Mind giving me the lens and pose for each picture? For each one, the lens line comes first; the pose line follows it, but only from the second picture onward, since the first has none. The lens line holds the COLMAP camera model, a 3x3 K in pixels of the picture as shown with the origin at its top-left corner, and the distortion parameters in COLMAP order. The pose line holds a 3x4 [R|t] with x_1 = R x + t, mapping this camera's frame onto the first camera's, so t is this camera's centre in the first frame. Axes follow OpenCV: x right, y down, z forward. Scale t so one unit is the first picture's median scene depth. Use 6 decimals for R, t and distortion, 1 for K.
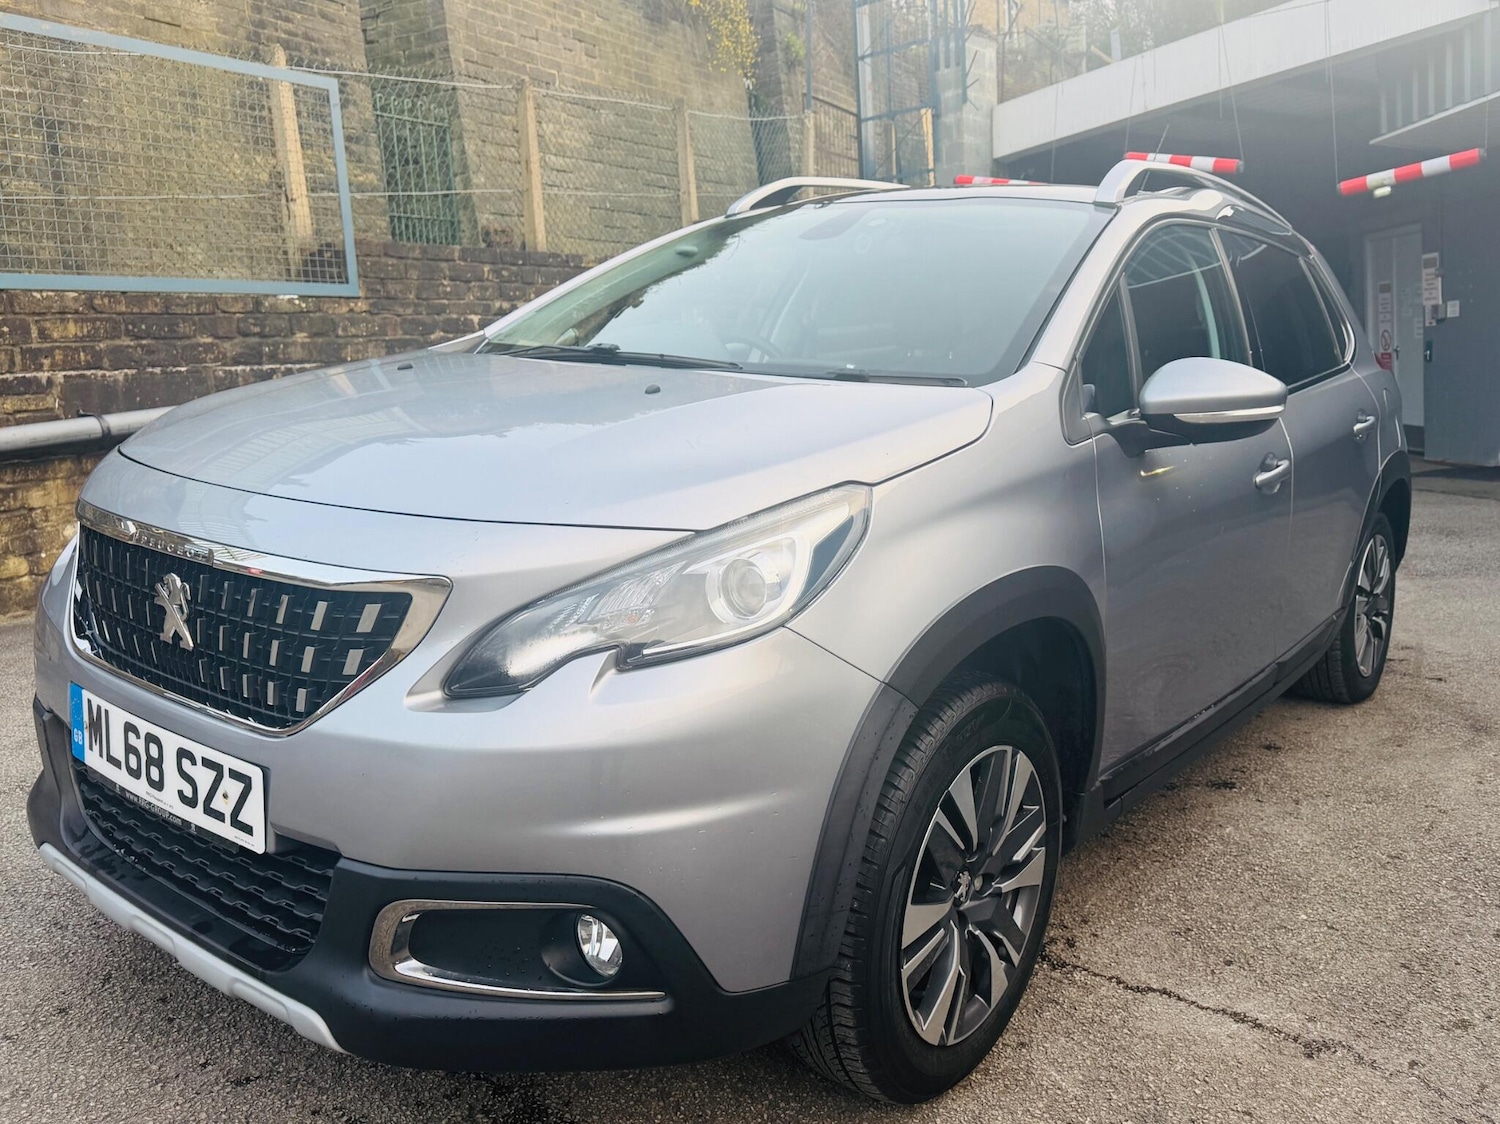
lens RADIAL K [[1227.3, 0, 758.7], [0, 1227.3, 502.5], [0, 0, 1]] dist [0.038288, -0.053664]
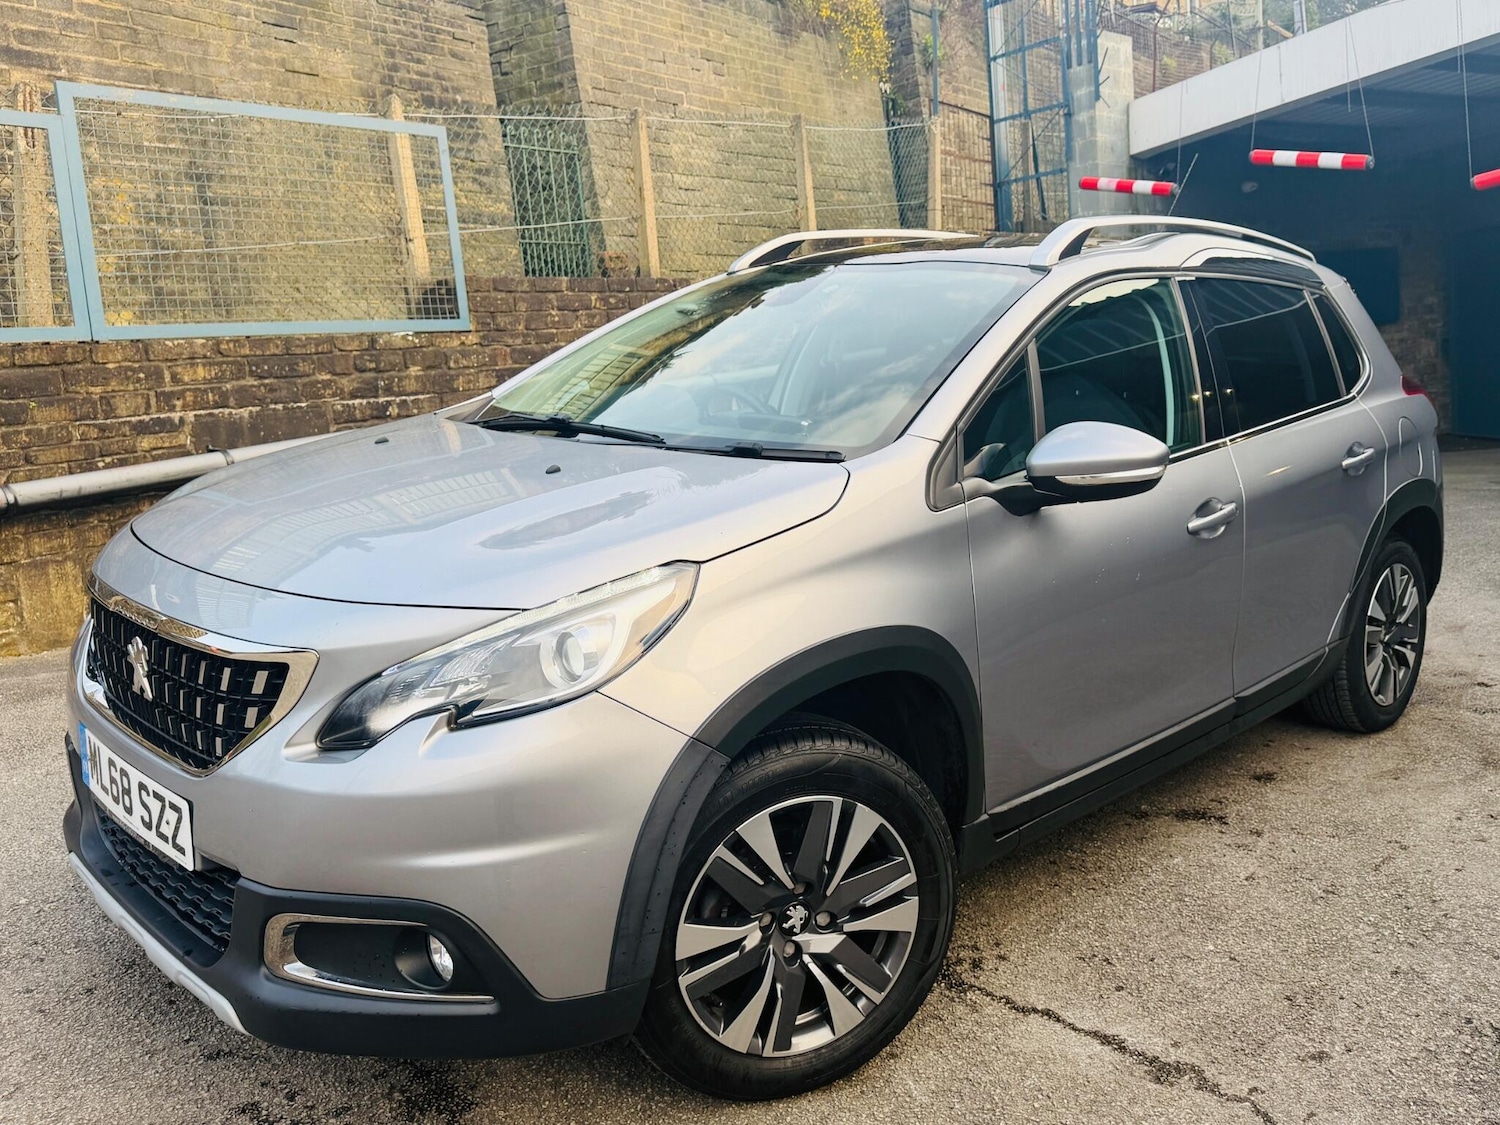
lens RADIAL K [[1233.6, 0, 793.9], [0, 1233.6, 509.7], [0, 0, 1]] dist [0.104212, -0.179178]
pose [[0.992561, -0.006851, -0.121555, 0.157932], [0.008205, 0.999910, 0.010640, -0.037870], [0.121471, -0.011558, 0.992528, -0.071374]]
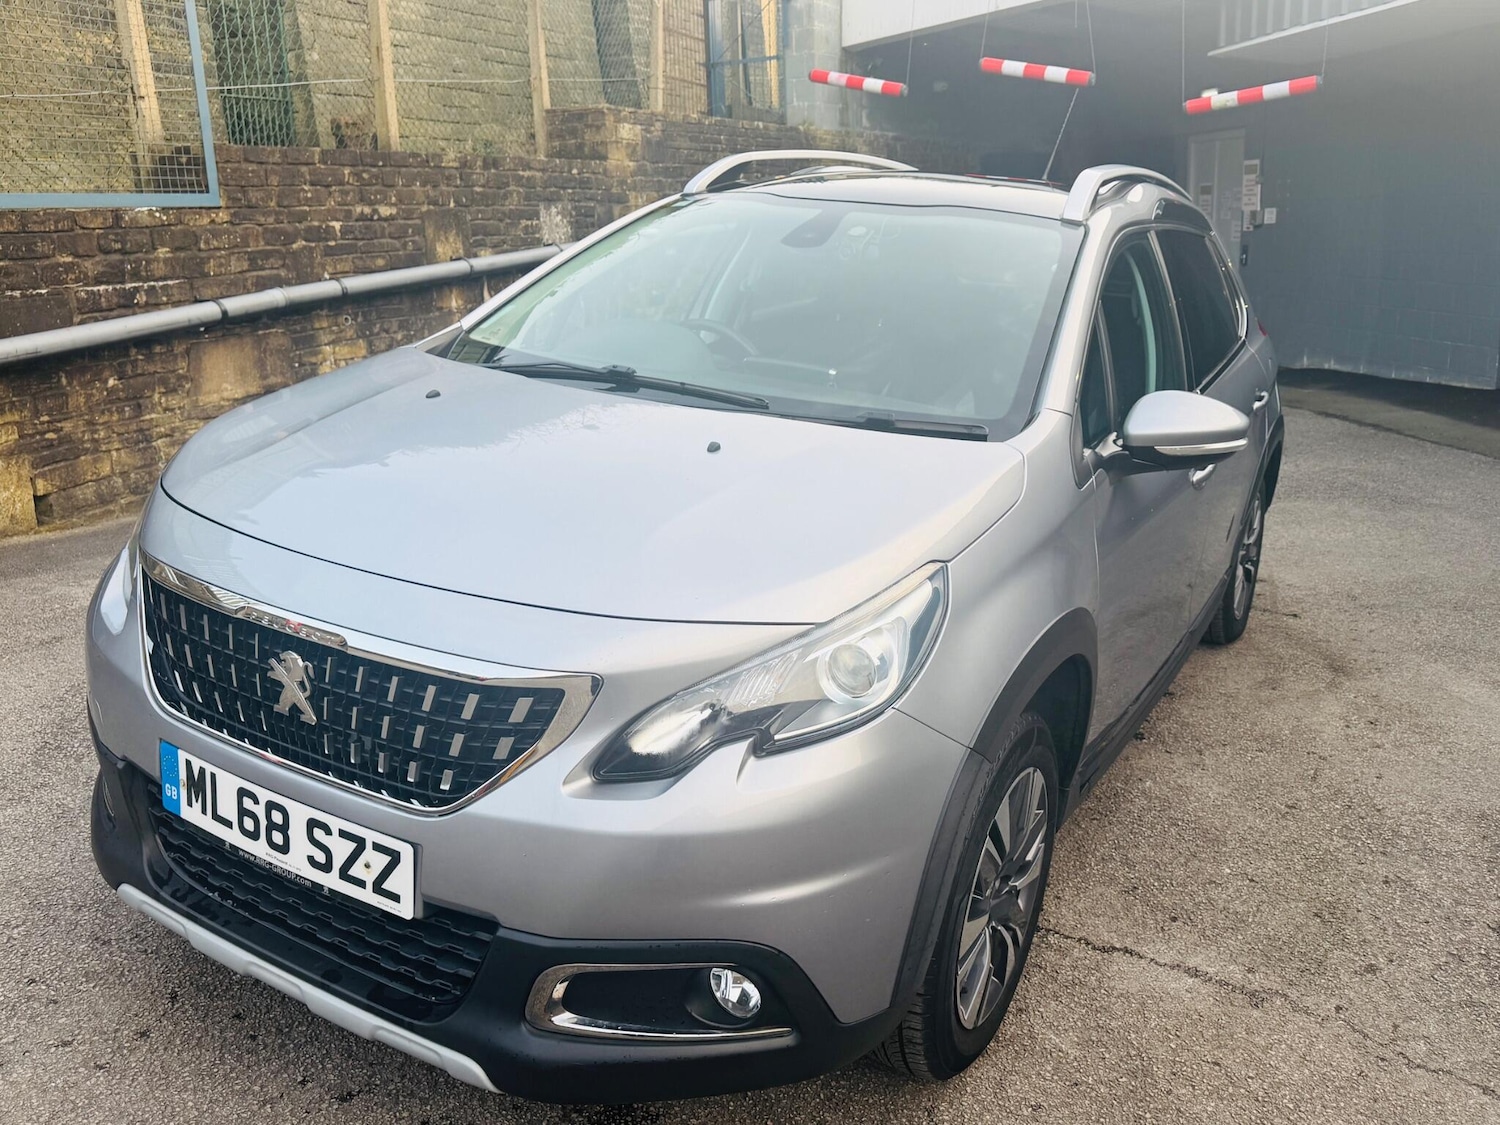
lens RADIAL K [[1246.9, 0, 721.3], [0, 1246.9, 497.8], [0, 0, 1]] dist [0.007513, -0.011911]
pose [[0.991717, -0.005271, 0.128336, -0.123983], [-0.008473, 0.994297, 0.106311, -0.092350], [-0.128164, -0.106518, 0.986016, -0.033765]]
